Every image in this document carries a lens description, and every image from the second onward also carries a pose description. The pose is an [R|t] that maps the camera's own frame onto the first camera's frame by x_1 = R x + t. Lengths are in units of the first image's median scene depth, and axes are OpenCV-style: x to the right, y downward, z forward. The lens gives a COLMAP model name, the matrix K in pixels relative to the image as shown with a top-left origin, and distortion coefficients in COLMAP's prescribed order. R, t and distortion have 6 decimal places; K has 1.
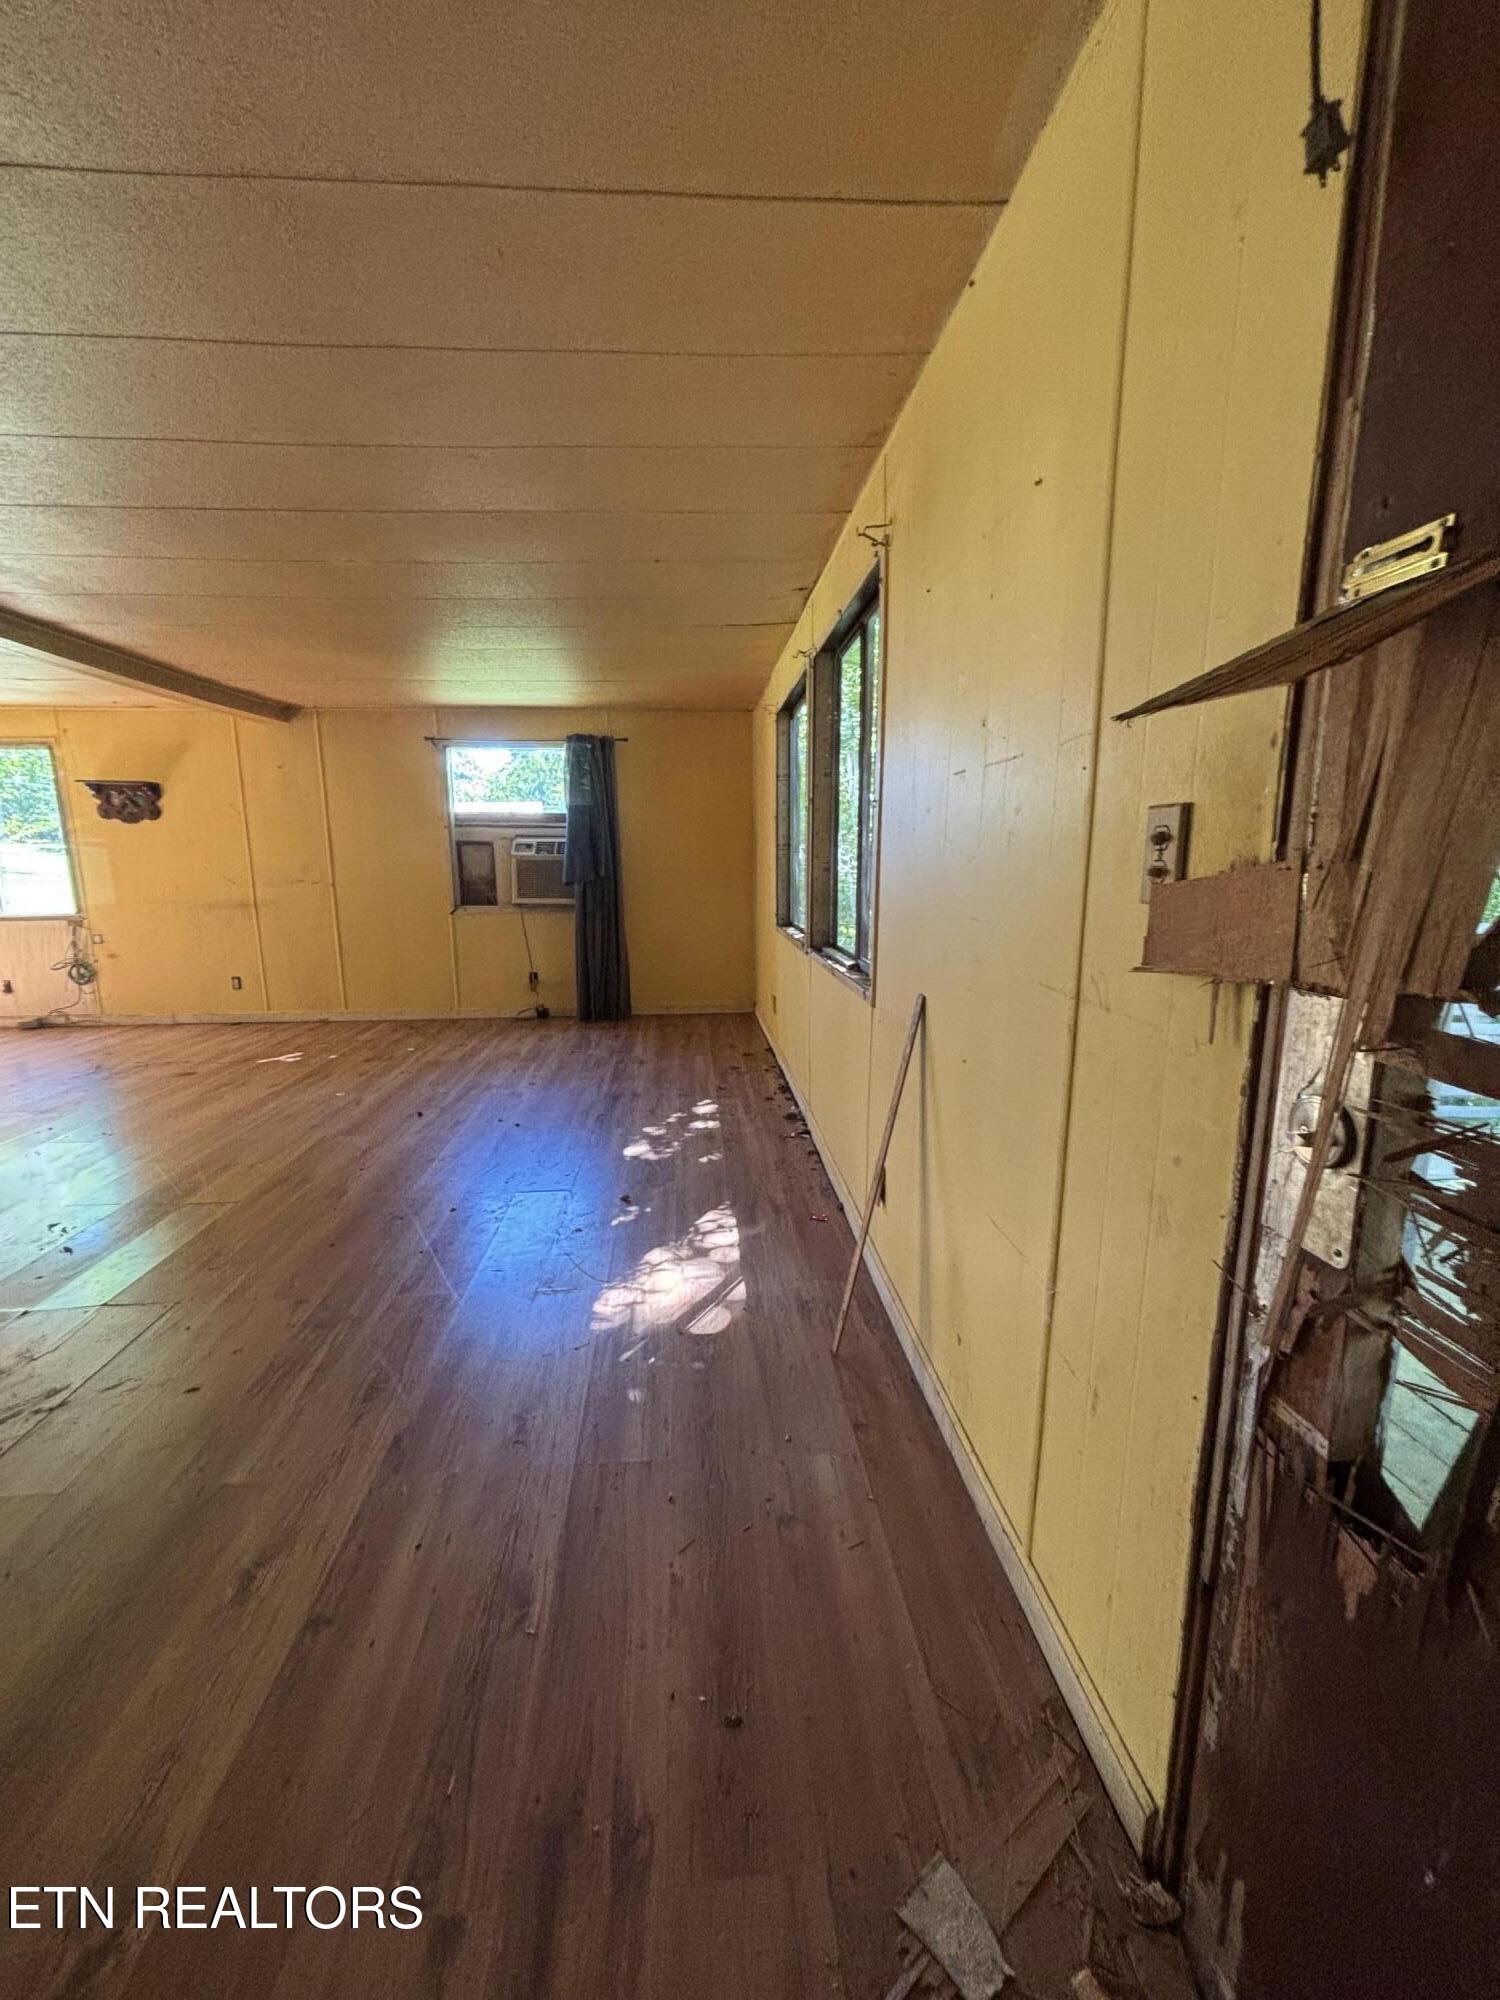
lens RADIAL K [[798.0, 0, 750.0], [0, 798.0, 1000.0], [0, 0, 1]] dist [0.001088, -0.004853]
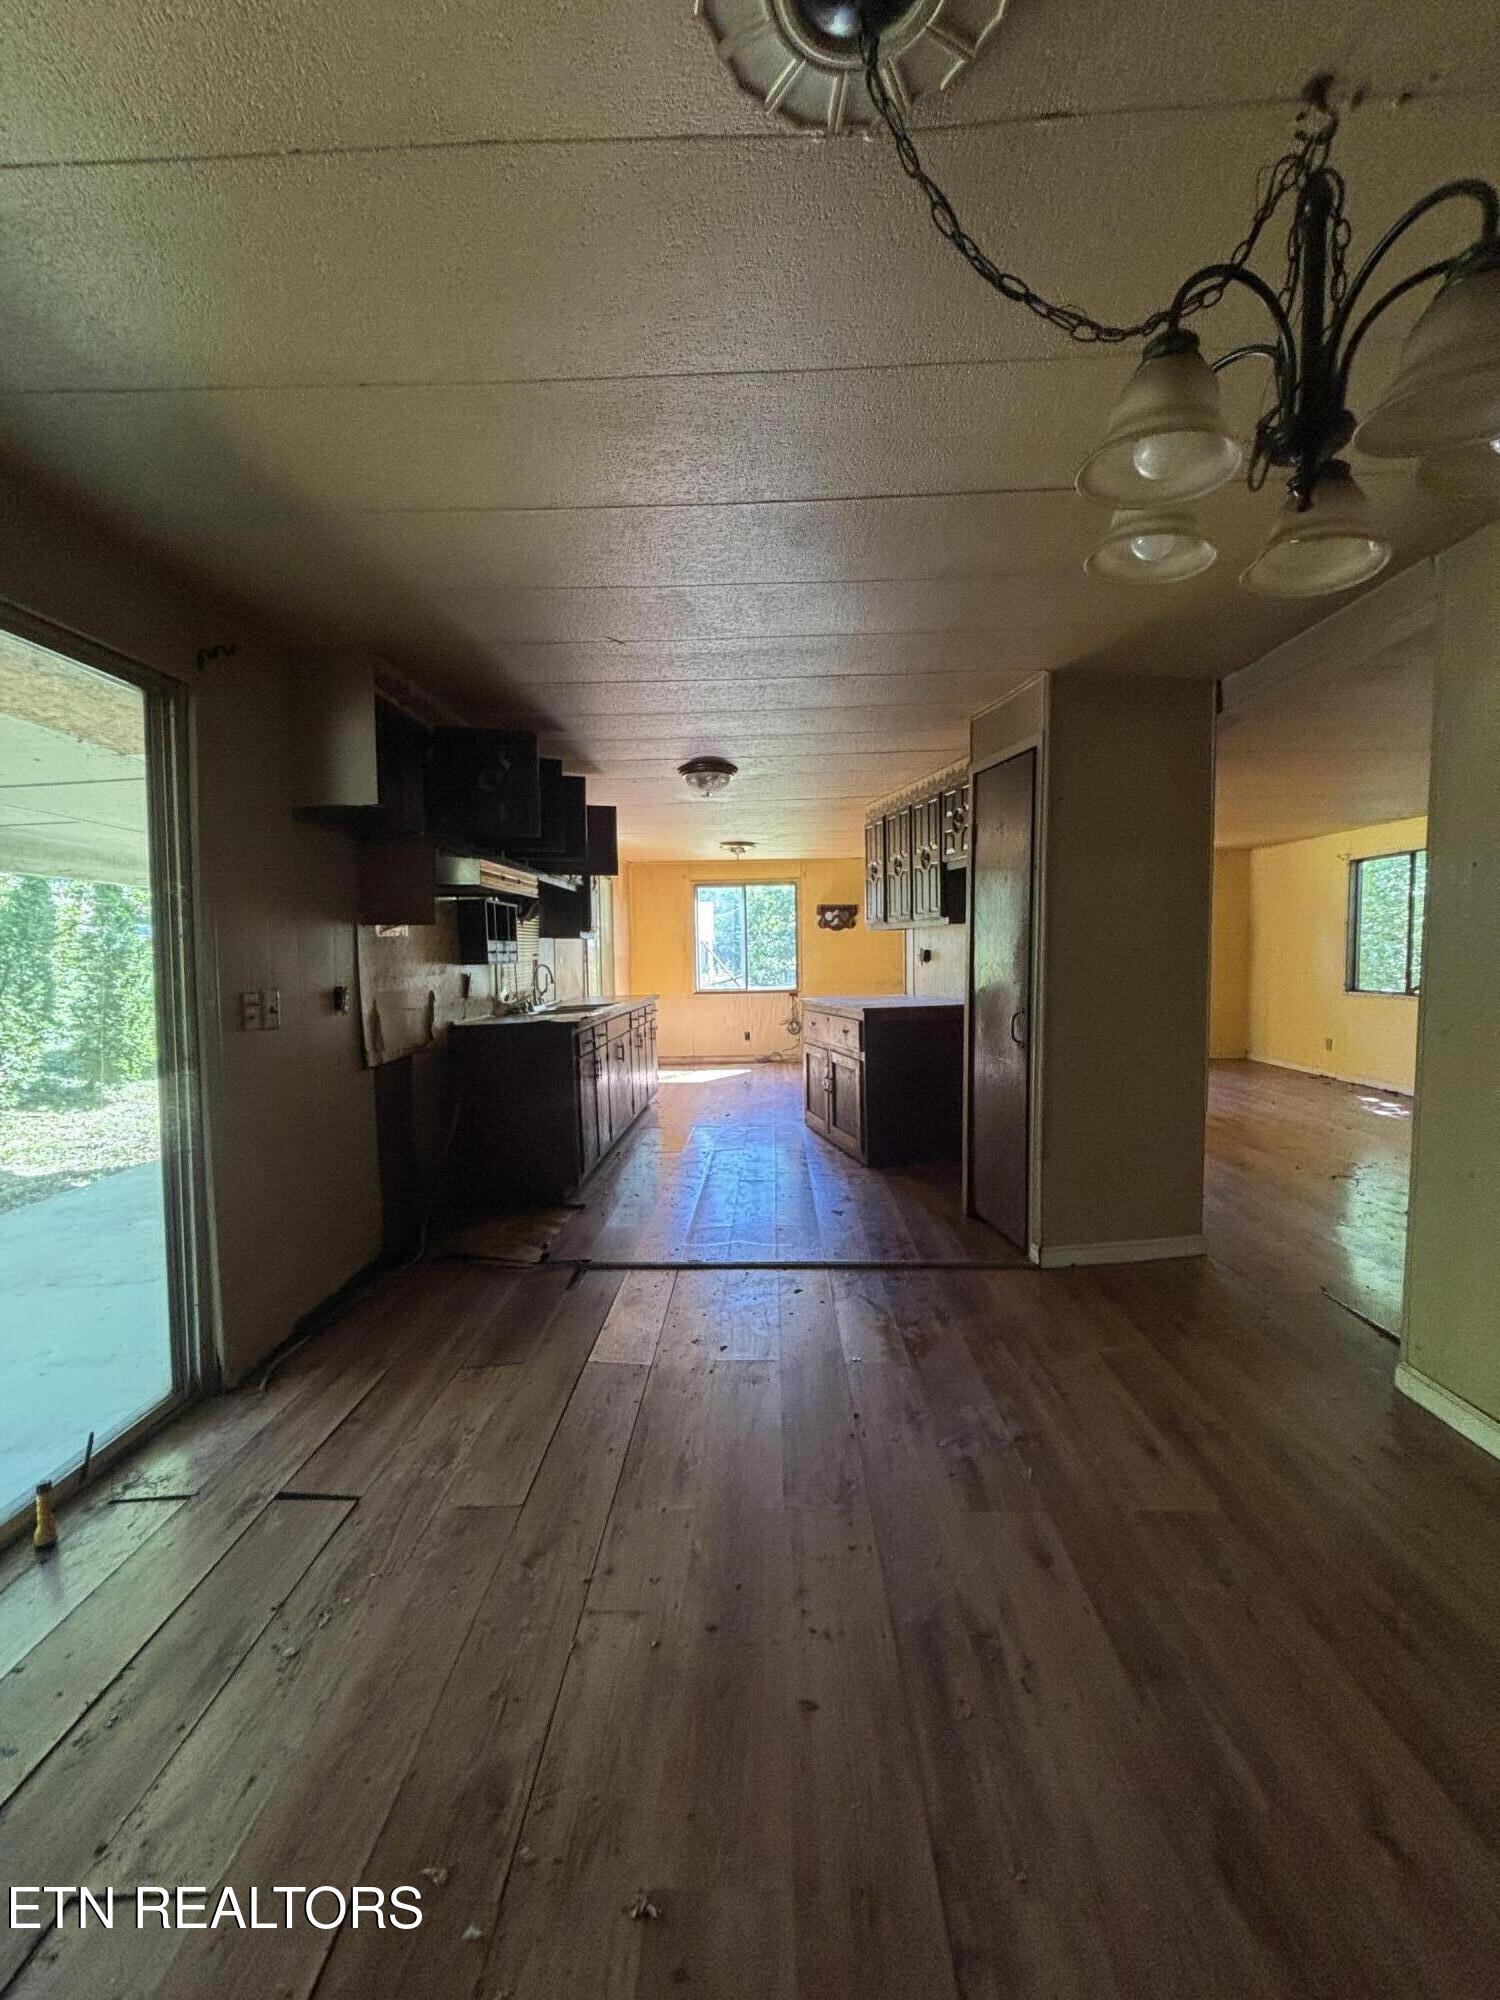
lens RADIAL K [[798.0, 0, 750.0], [0, 798.0, 1000.0], [0, 0, 1]] dist [0.001088, -0.004853]
pose [[0.993689, -0.001823, -0.112157, -0.934211], [-0.011243, 0.993214, -0.115757, 0.116784], [0.111607, 0.116287, 0.986925, -0.665073]]
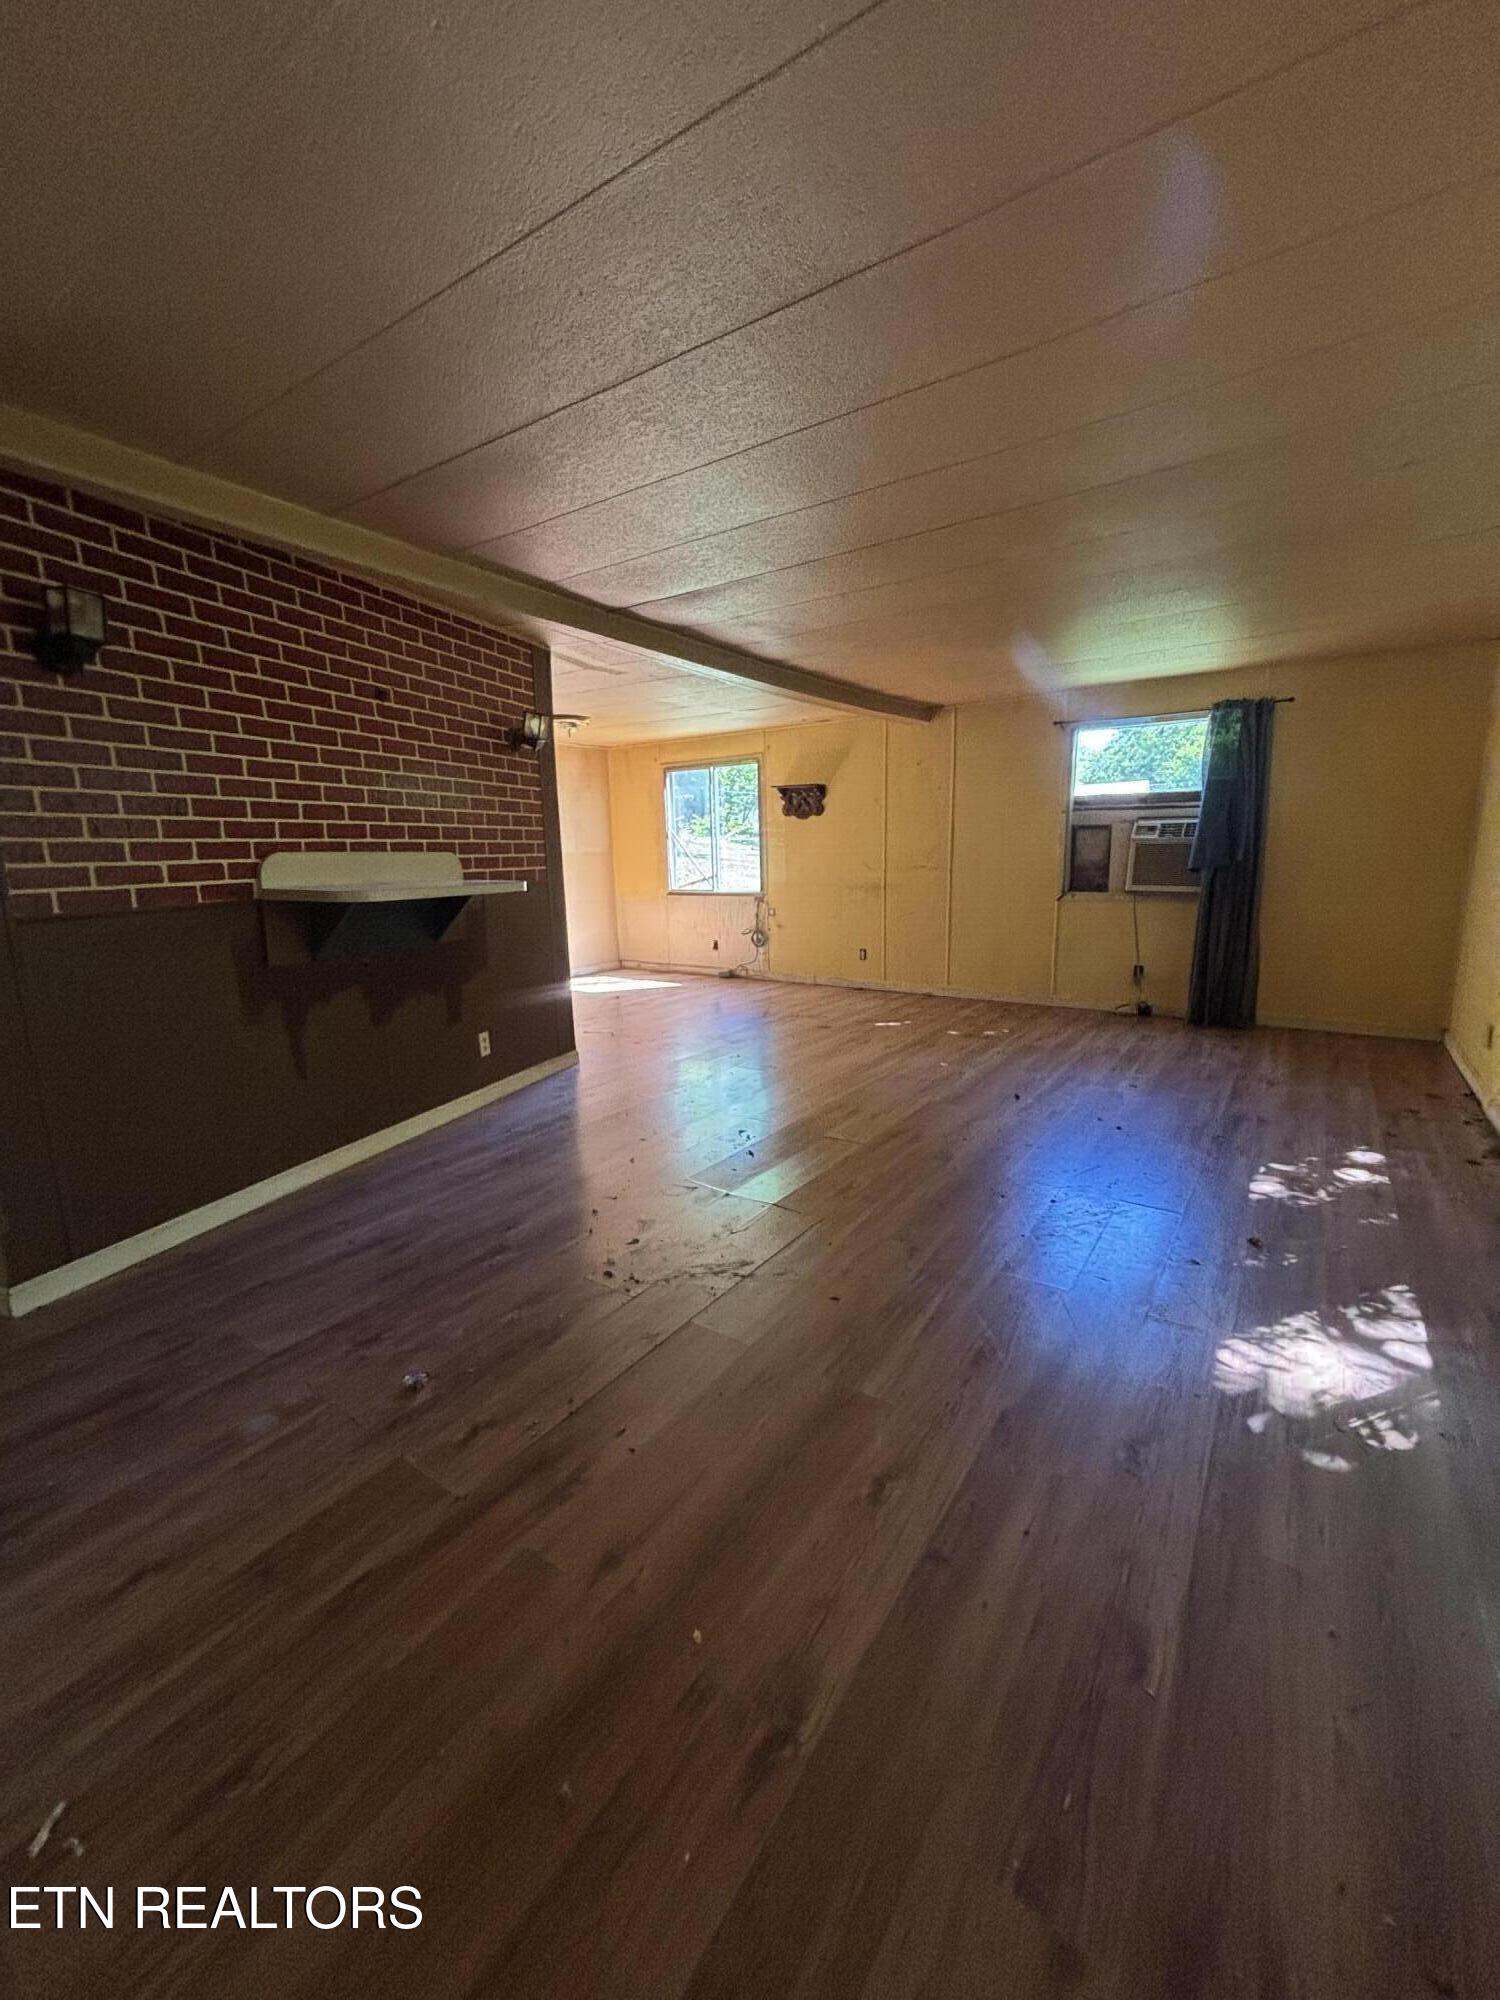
lens RADIAL K [[798.0, 0, 750.0], [0, 798.0, 1000.0], [0, 0, 1]] dist [0.001088, -0.004853]
pose [[0.770265, 0.107553, -0.628589, -0.041465], [-0.096468, 0.993984, 0.051861, 0.000417], [0.630385, 0.020692, 0.776007, -0.003867]]
